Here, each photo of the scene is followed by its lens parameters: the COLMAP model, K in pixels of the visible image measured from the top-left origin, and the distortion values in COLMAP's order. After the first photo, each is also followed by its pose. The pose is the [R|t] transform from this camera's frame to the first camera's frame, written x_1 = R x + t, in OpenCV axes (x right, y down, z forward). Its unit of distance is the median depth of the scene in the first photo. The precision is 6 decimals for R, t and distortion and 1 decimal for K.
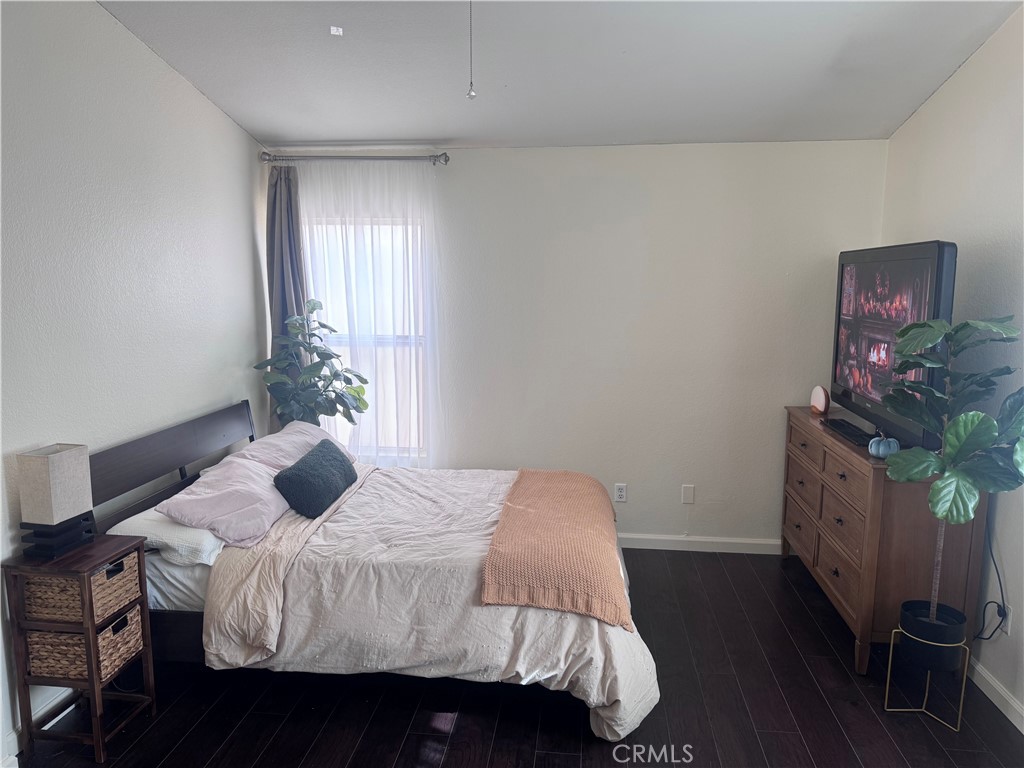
lens RADIAL K [[705.3, 0, 511.2], [0, 705.3, 383.2], [0, 0, 1]] dist [-0.064802, -0.012296]
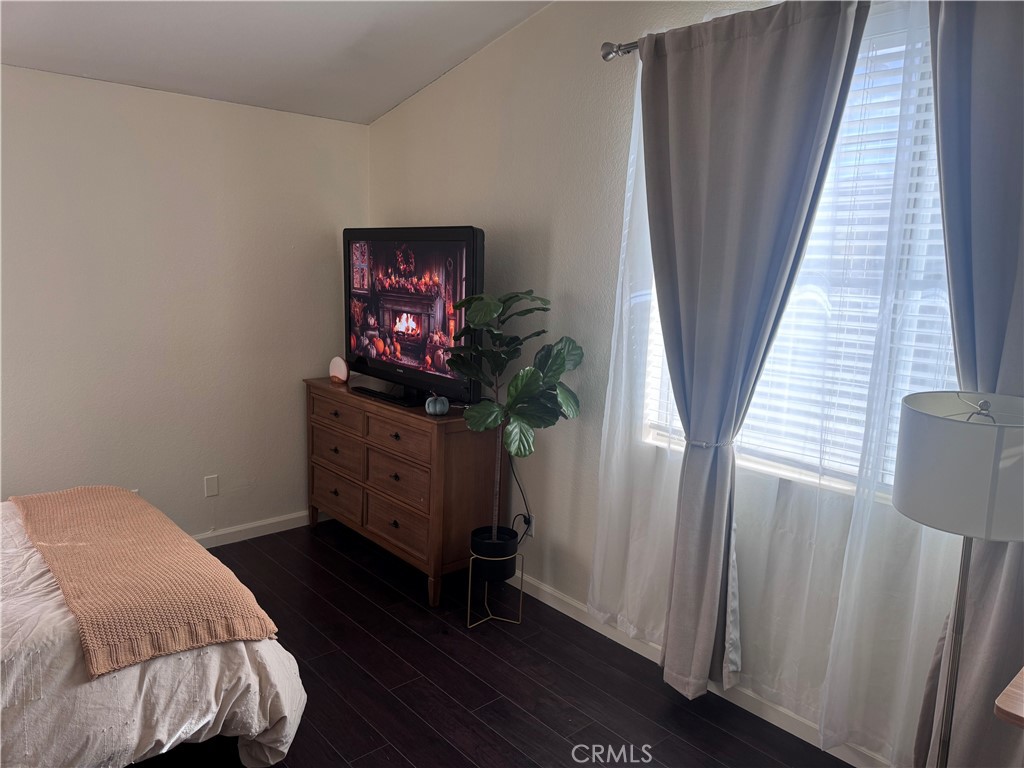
lens RADIAL K [[705.3, 0, 511.9], [0, 705.3, 384.1], [0, 0, 1]] dist [-0.064802, -0.012296]
pose [[0.600760, -0.104234, 0.792605, -0.312404], [0.068536, 0.994528, 0.078841, -0.026523], [-0.796486, 0.006958, 0.604616, 0.195212]]
